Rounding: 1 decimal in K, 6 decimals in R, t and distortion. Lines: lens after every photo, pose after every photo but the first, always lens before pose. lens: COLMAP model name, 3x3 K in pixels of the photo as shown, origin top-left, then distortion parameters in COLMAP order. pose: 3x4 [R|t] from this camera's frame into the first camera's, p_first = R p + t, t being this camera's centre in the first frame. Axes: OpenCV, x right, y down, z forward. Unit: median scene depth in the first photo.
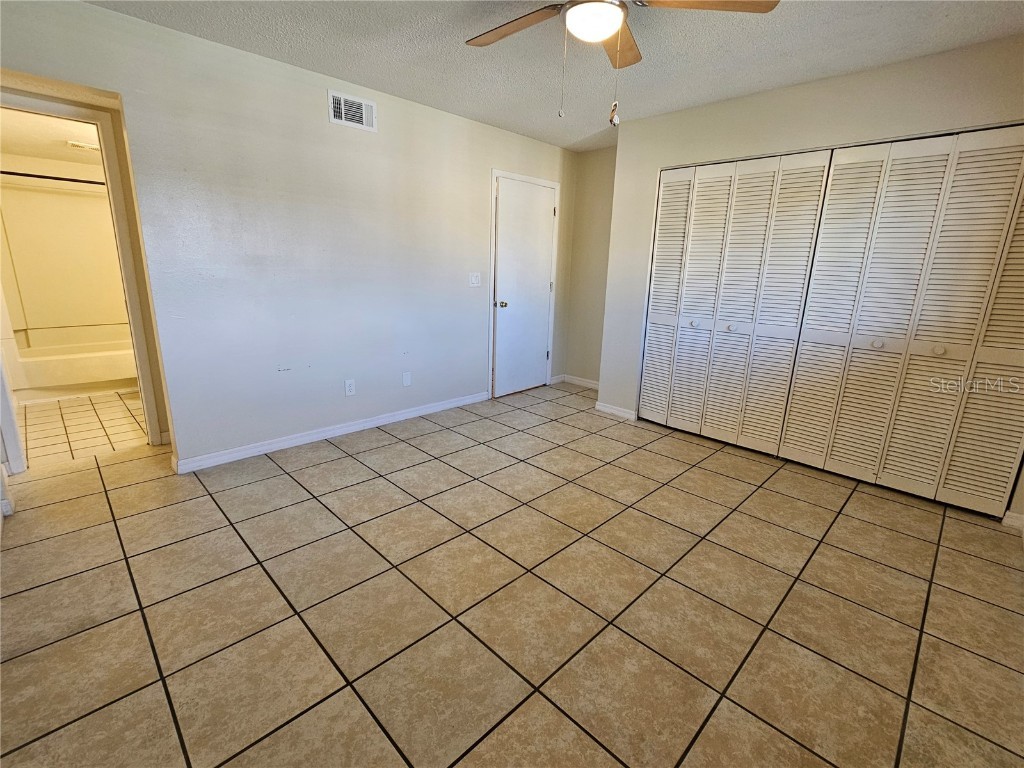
lens RADIAL K [[467.5, 0, 508.0], [0, 467.5, 379.5], [0, 0, 1]] dist [-0.002104, 0.001940]
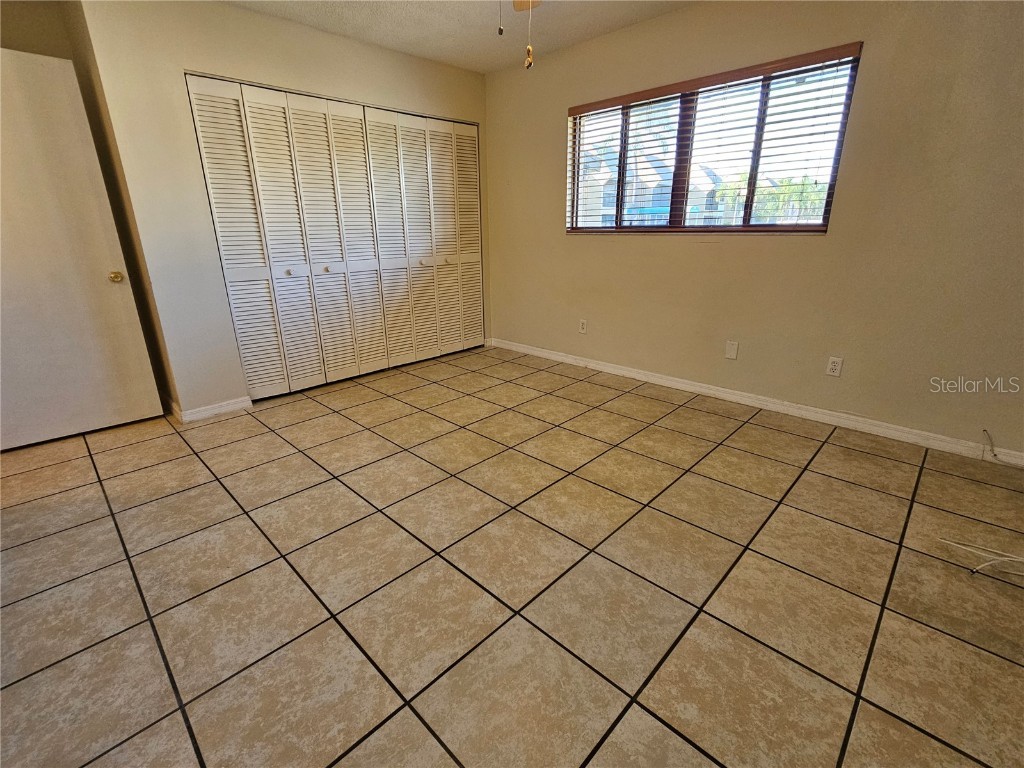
lens RADIAL K [[467.5, 0, 502.1], [0, 467.5, 383.2], [0, 0, 1]] dist [-0.002104, 0.001940]
pose [[-0.013884, -0.343670, 0.938988, -0.728216], [0.252969, 0.907321, 0.335820, -0.167284], [-0.967375, 0.242197, 0.074340, 0.781853]]
